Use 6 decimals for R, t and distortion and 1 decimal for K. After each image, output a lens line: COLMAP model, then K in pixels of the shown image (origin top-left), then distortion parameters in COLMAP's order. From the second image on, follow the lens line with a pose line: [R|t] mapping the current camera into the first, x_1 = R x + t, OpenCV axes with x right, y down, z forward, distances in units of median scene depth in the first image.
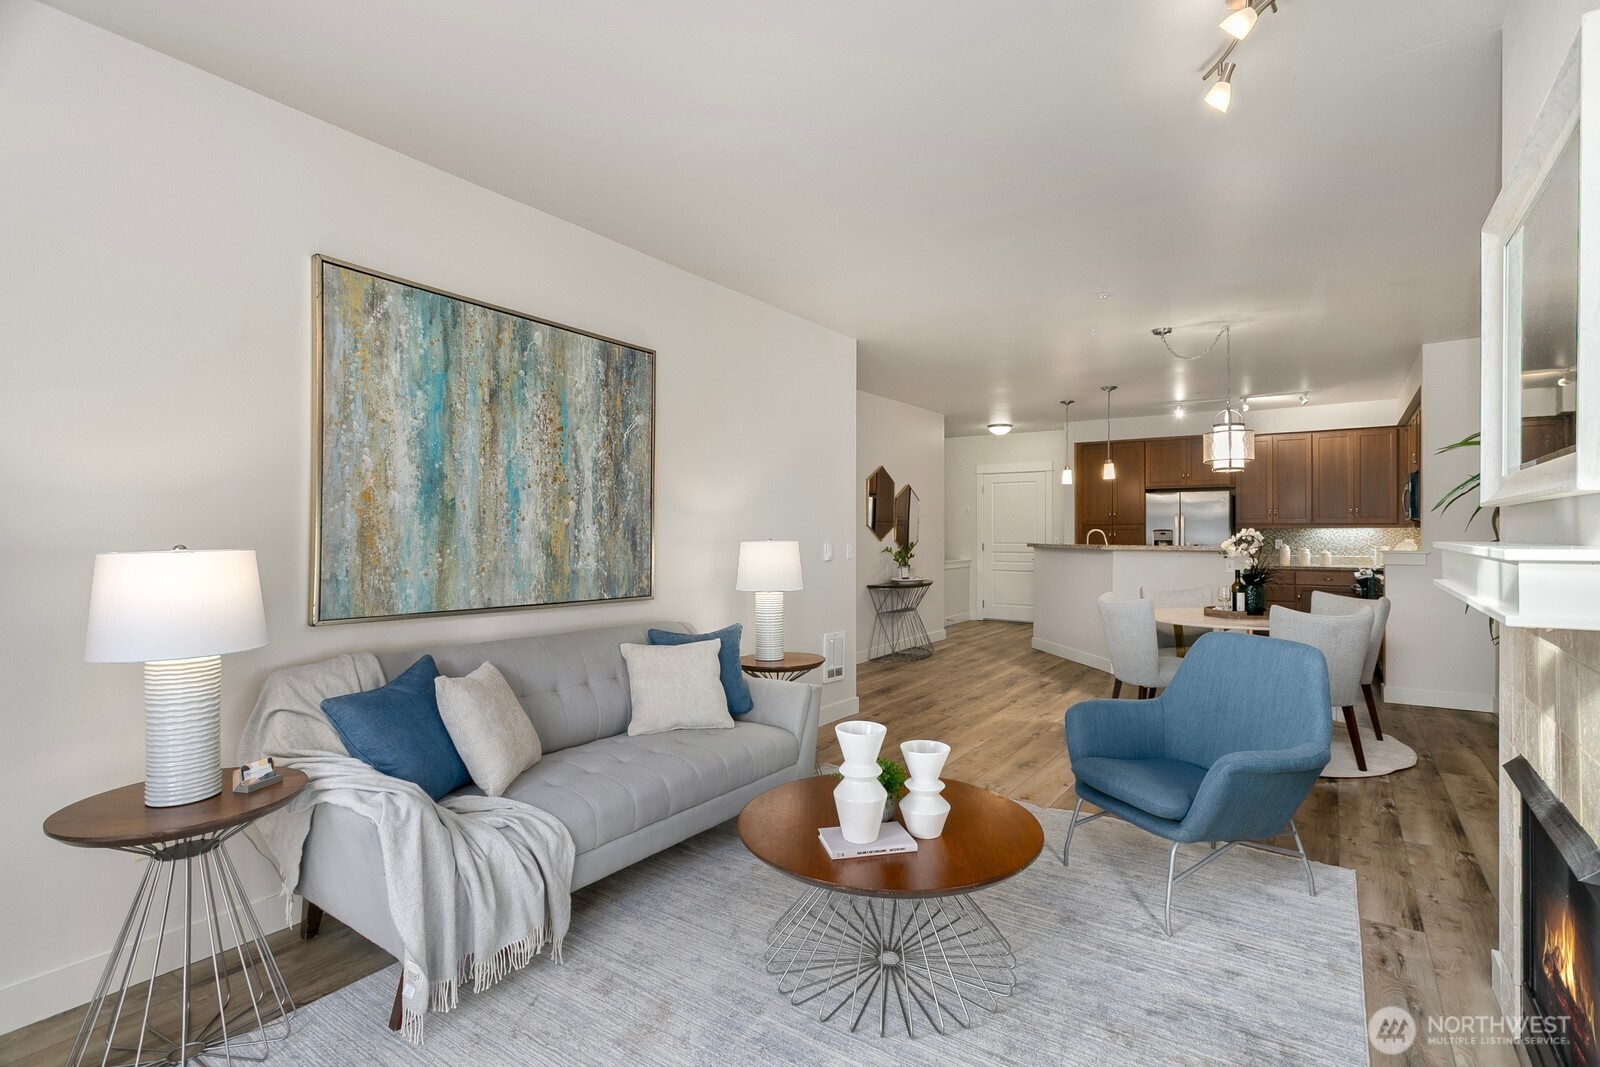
lens RADIAL K [[753.7, 0, 800.0], [0, 753.7, 533.5], [0, 0, 1]] dist [0.001254, 0.000073]
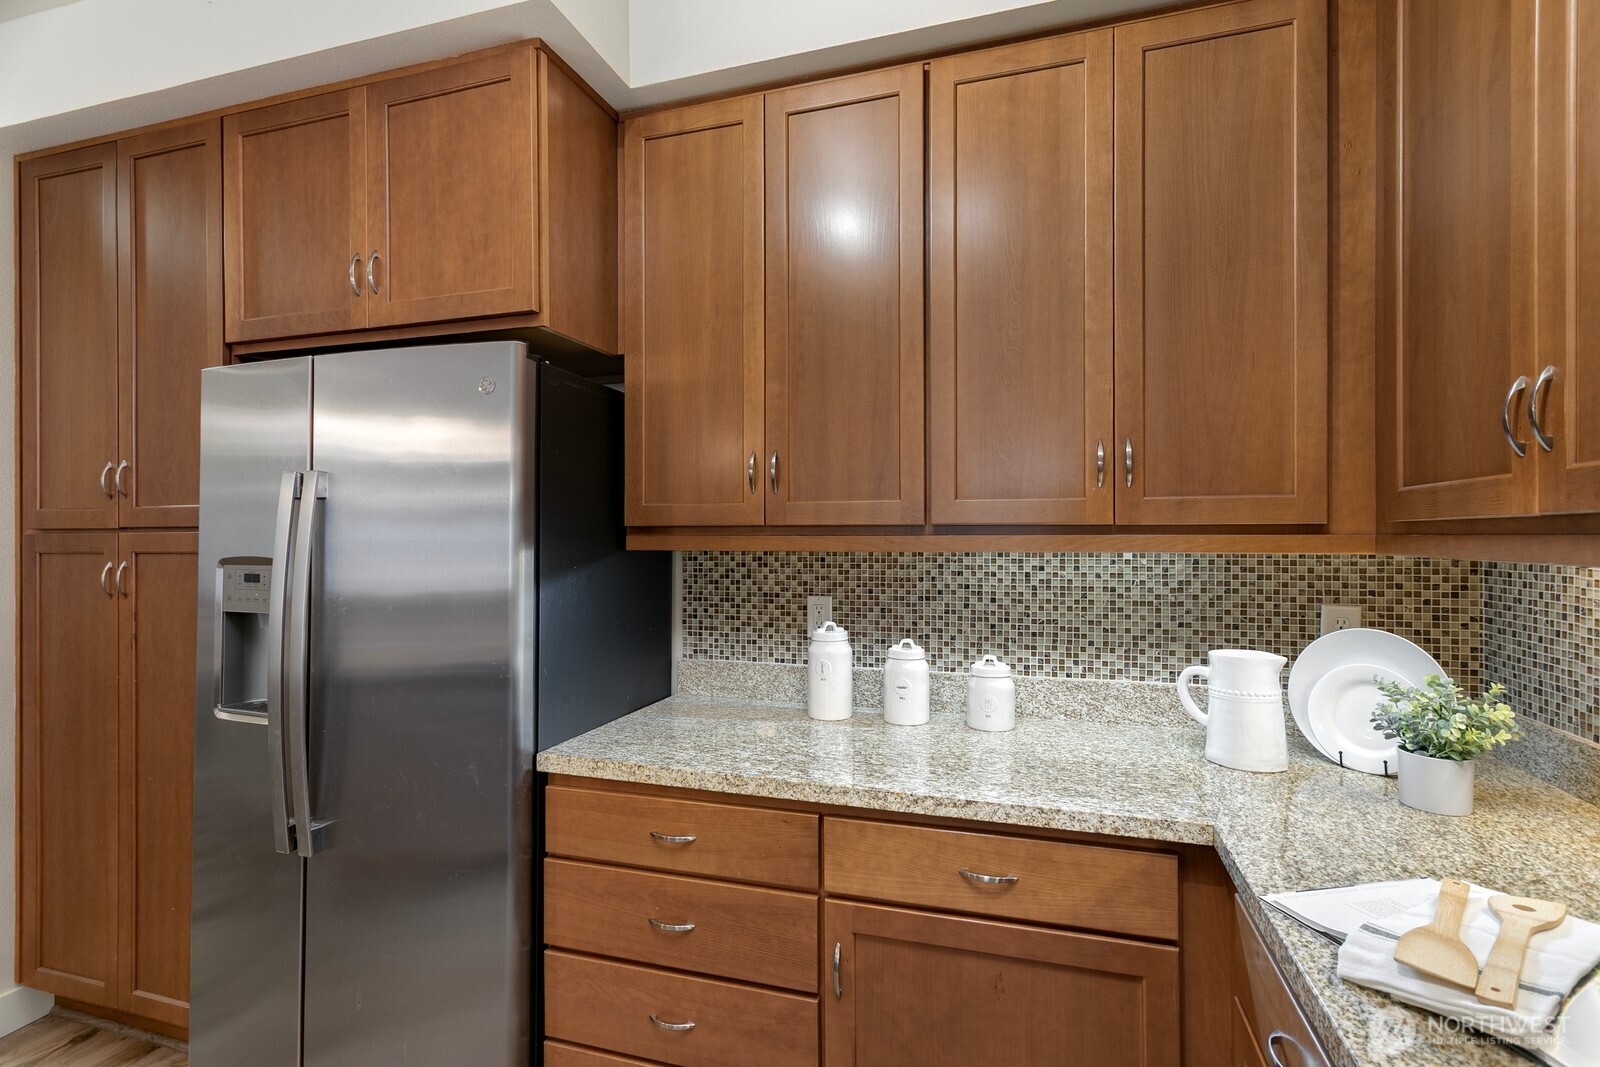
lens RADIAL K [[753.7, 0, 800.0], [0, 753.7, 533.5], [0, 0, 1]] dist [0.001254, 0.000073]
pose [[0.949990, -0.004792, 0.312244, 0.577056], [0.005804, 0.999980, -0.002311, -0.009667], [-0.312227, 0.004007, 0.949999, 0.811502]]
